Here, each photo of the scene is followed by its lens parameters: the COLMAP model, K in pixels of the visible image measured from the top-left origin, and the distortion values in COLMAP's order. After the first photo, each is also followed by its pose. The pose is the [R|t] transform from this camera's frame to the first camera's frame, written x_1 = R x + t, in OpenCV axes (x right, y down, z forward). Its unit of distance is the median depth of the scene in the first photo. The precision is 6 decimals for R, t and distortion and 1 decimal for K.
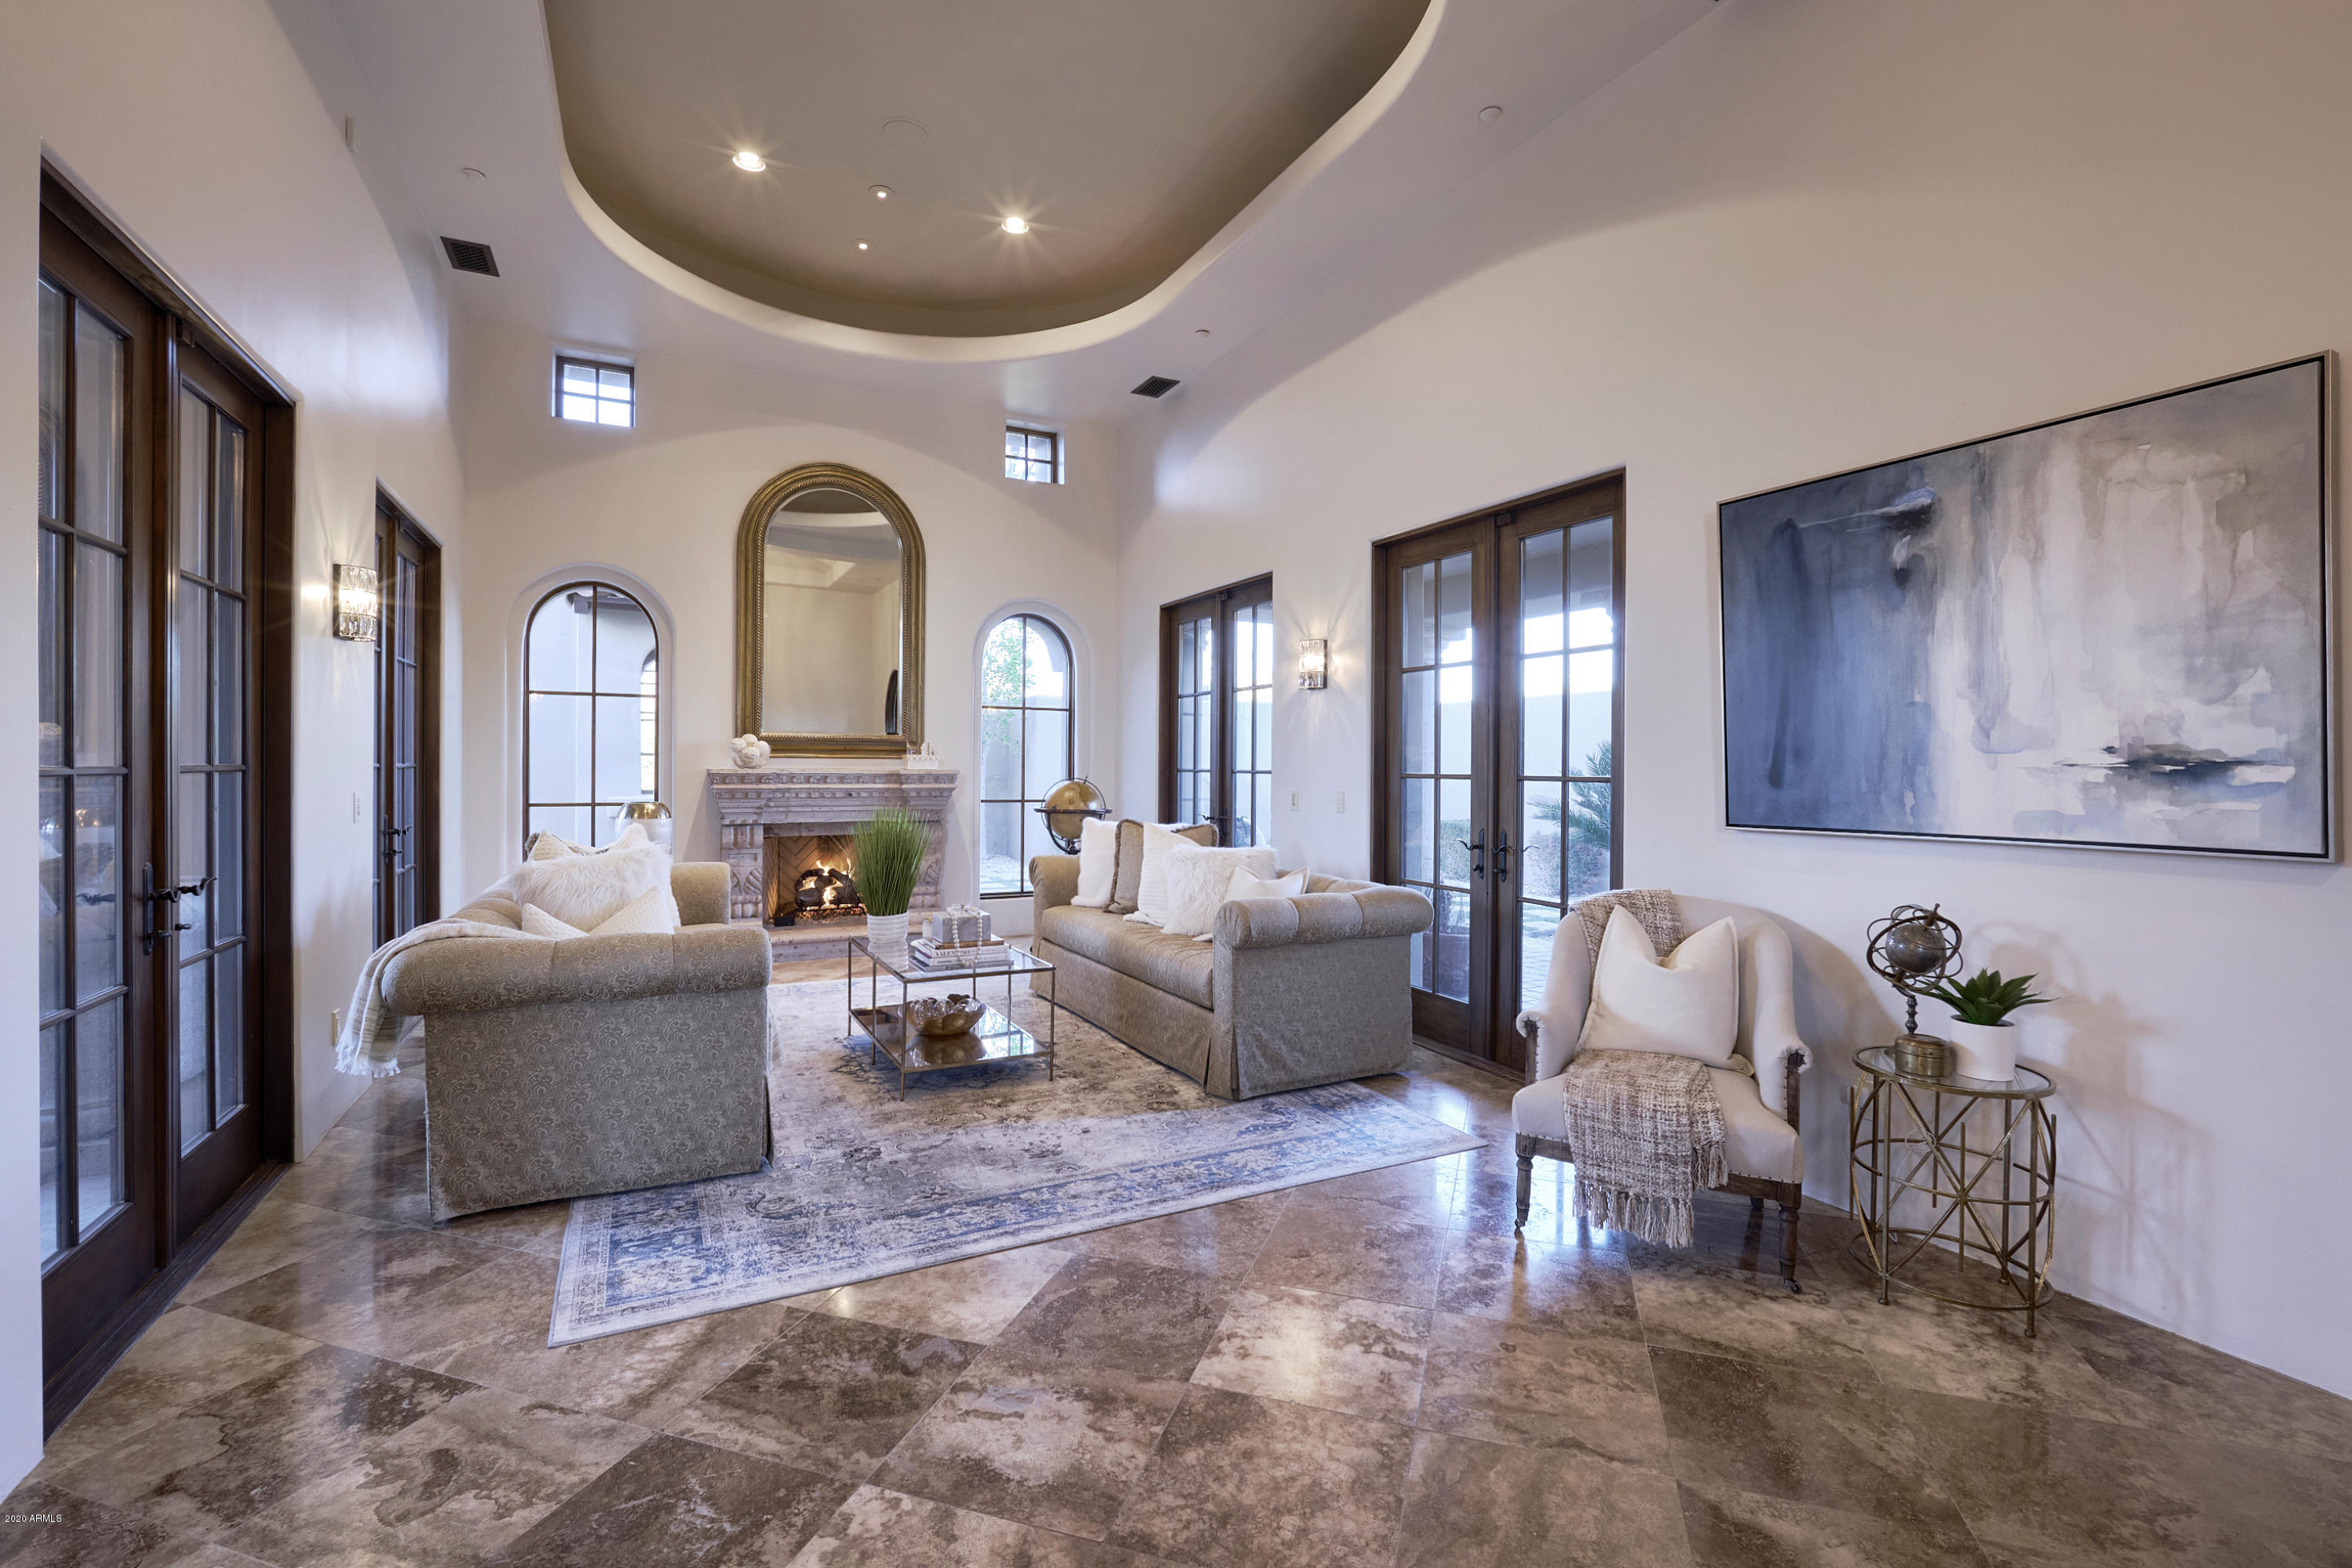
lens RADIAL K [[1028.3, 0, 1177.6], [0, 1028.3, 772.9], [0, 0, 1]] dist [-0.002290, -0.000392]
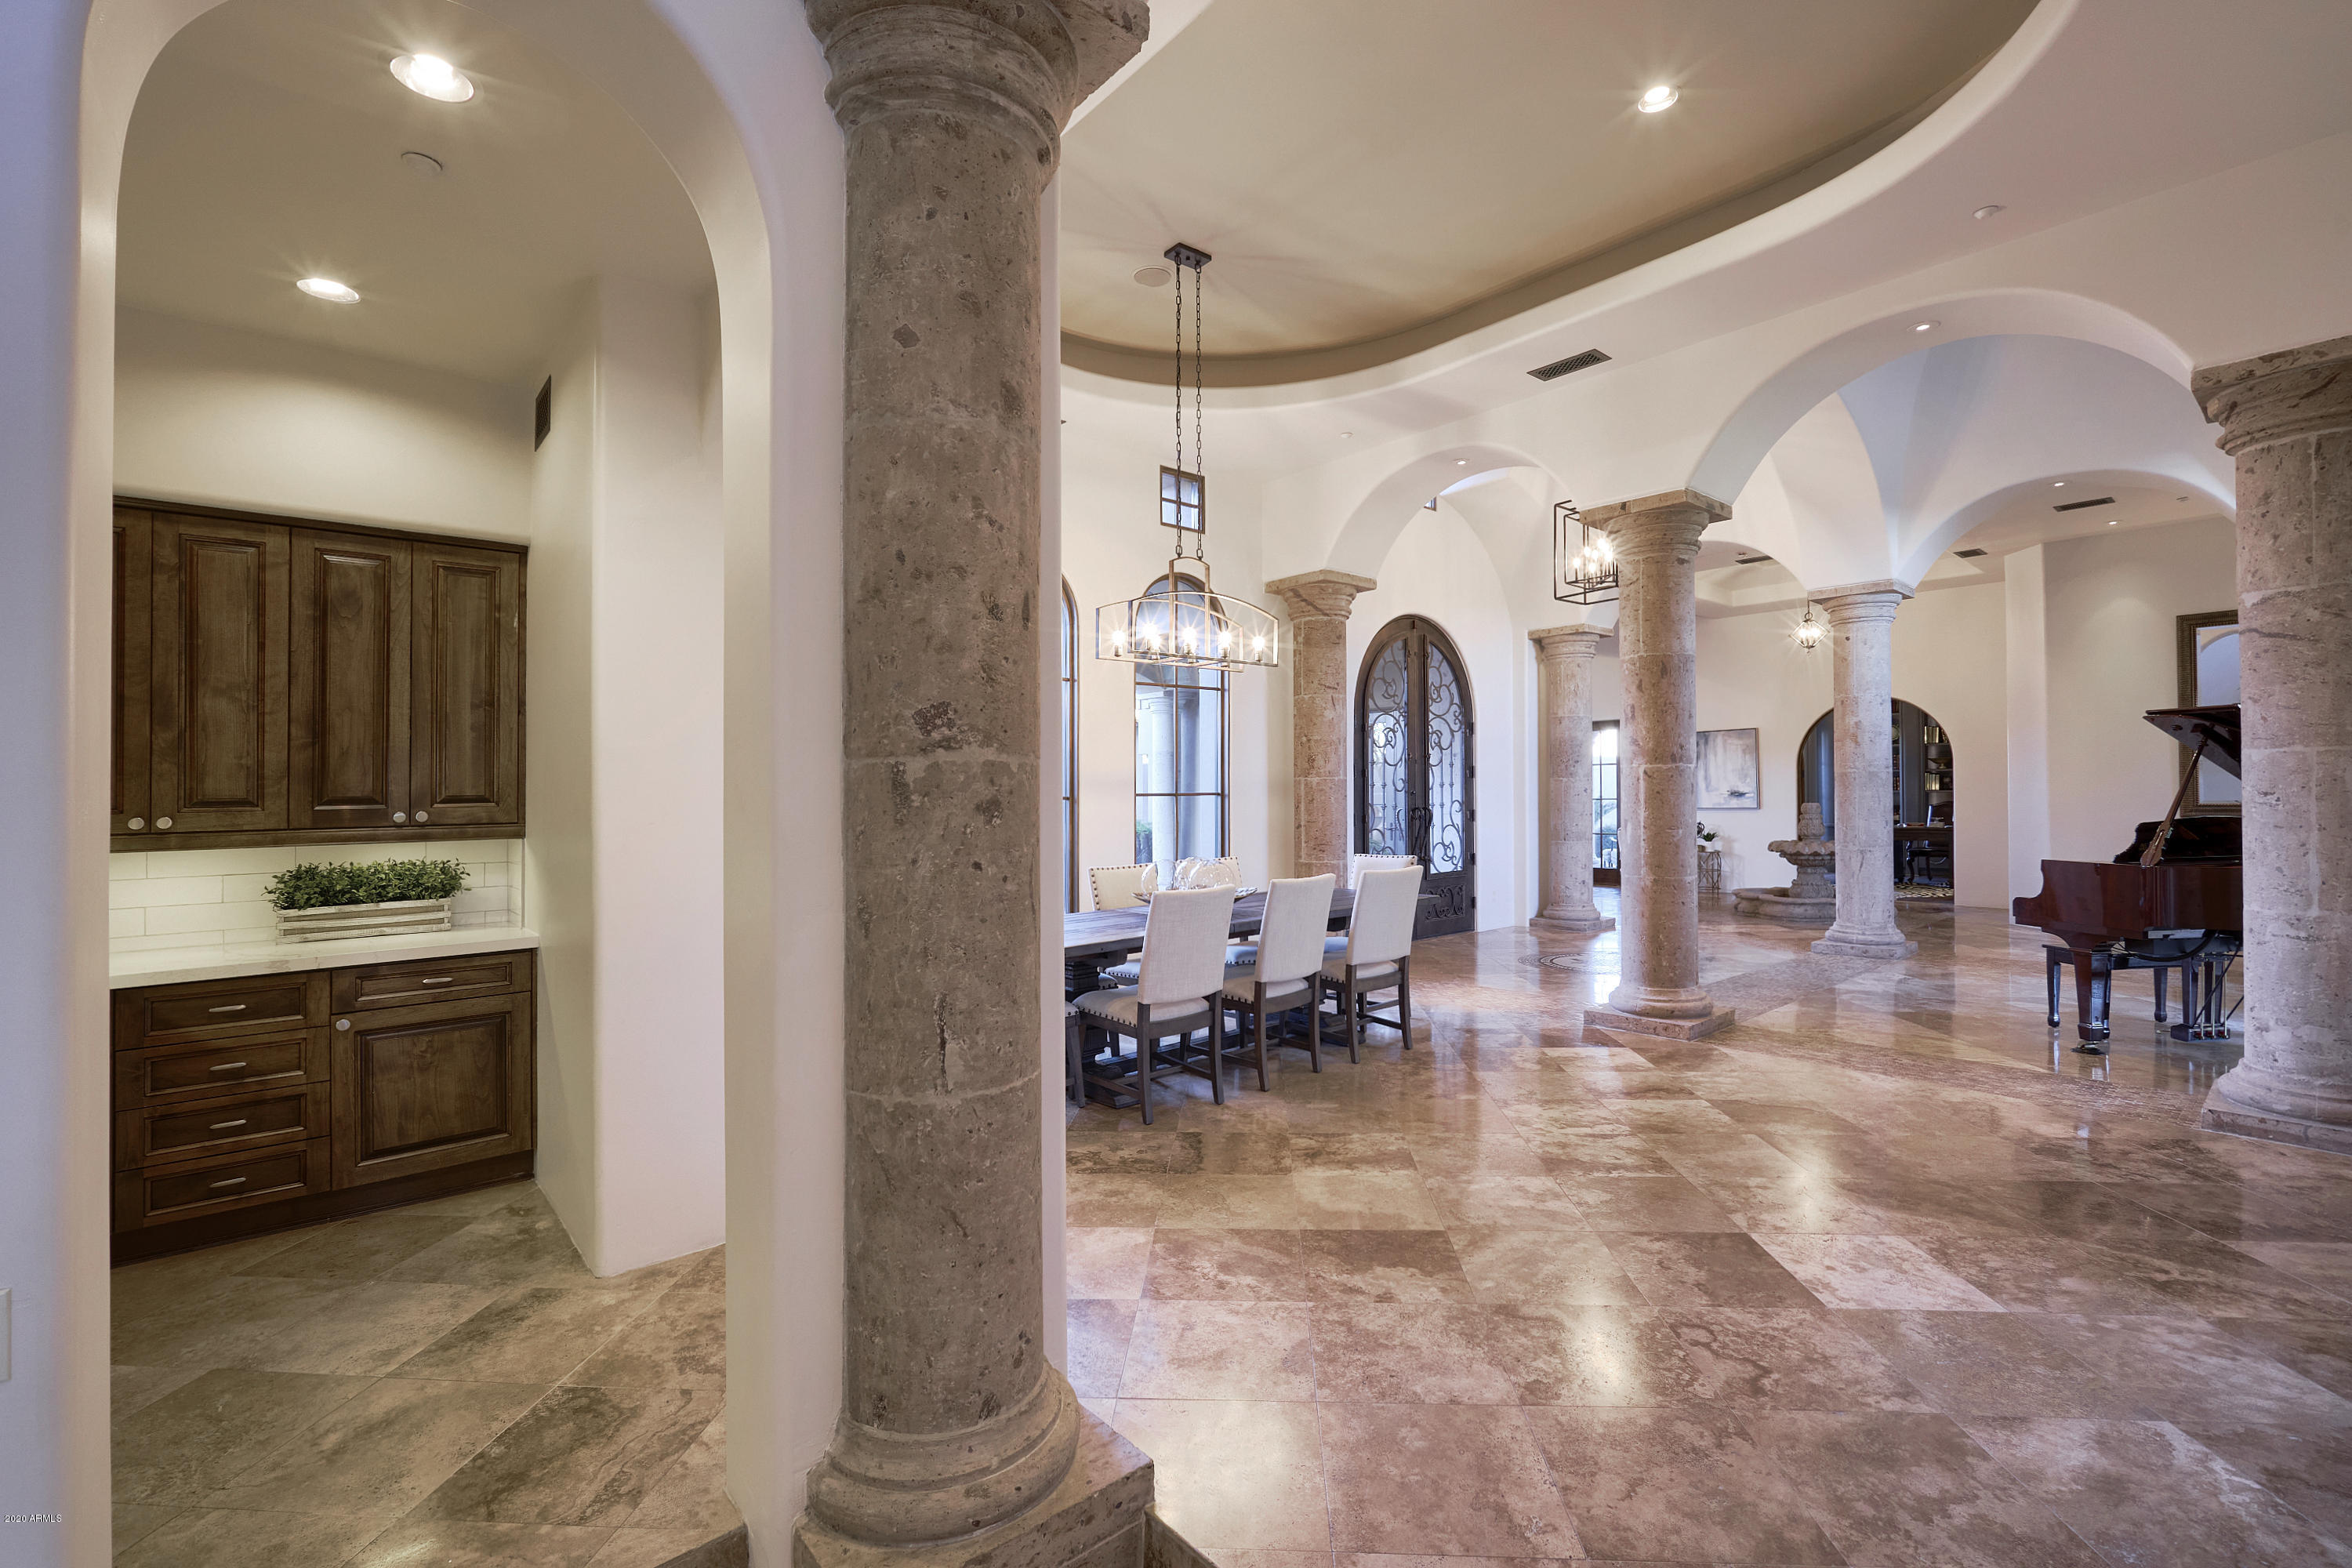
lens RADIAL K [[1028.3, 0, 1171.0], [0, 1028.3, 786.5], [0, 0, 1]] dist [-0.002290, -0.000392]
pose [[0.974121, -0.010165, 0.225800, -0.759813], [0.012455, 0.999884, -0.008720, -0.008521], [-0.225686, 0.011307, 0.974135, -0.864677]]
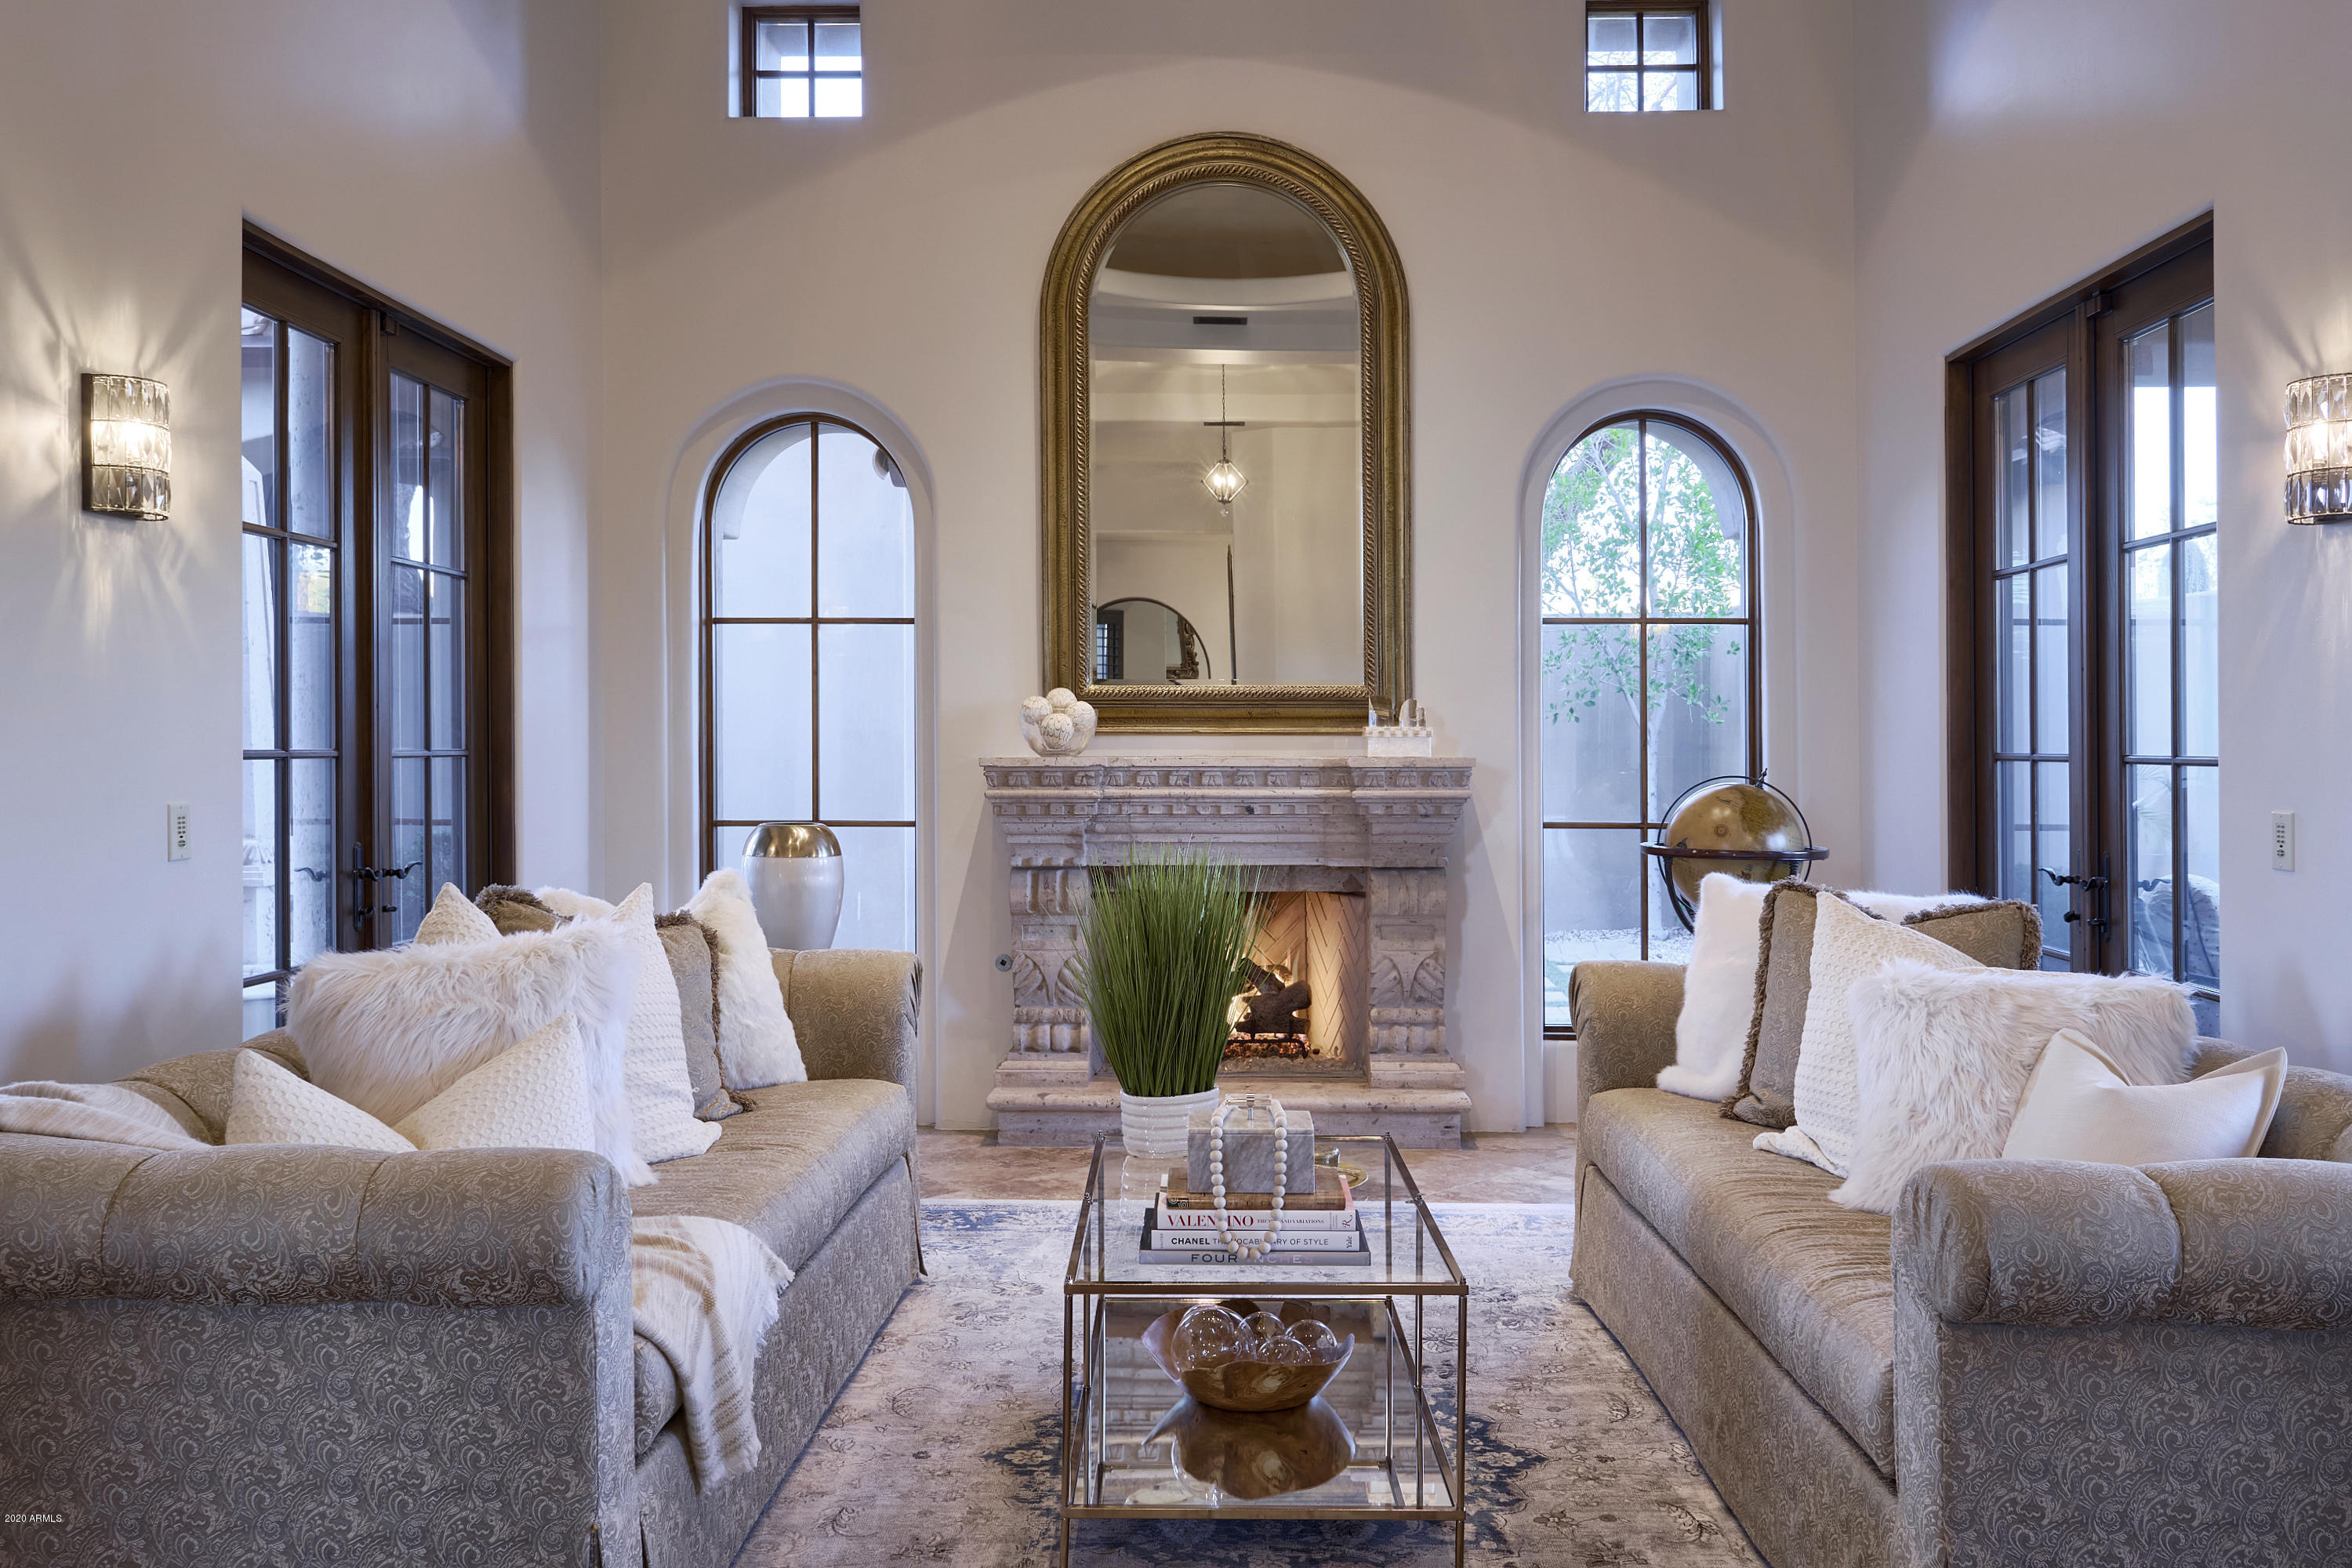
lens RADIAL K [[1885.3, 0, 1182.8], [0, 1885.3, 732.9], [0, 0, 1]] dist [0.004618, 0.002432]
pose [[0.885285, -0.009241, -0.464956, 0.081154], [0.001893, 0.999866, -0.016268, -0.000823], [0.465044, 0.013522, 0.885184, 0.252225]]
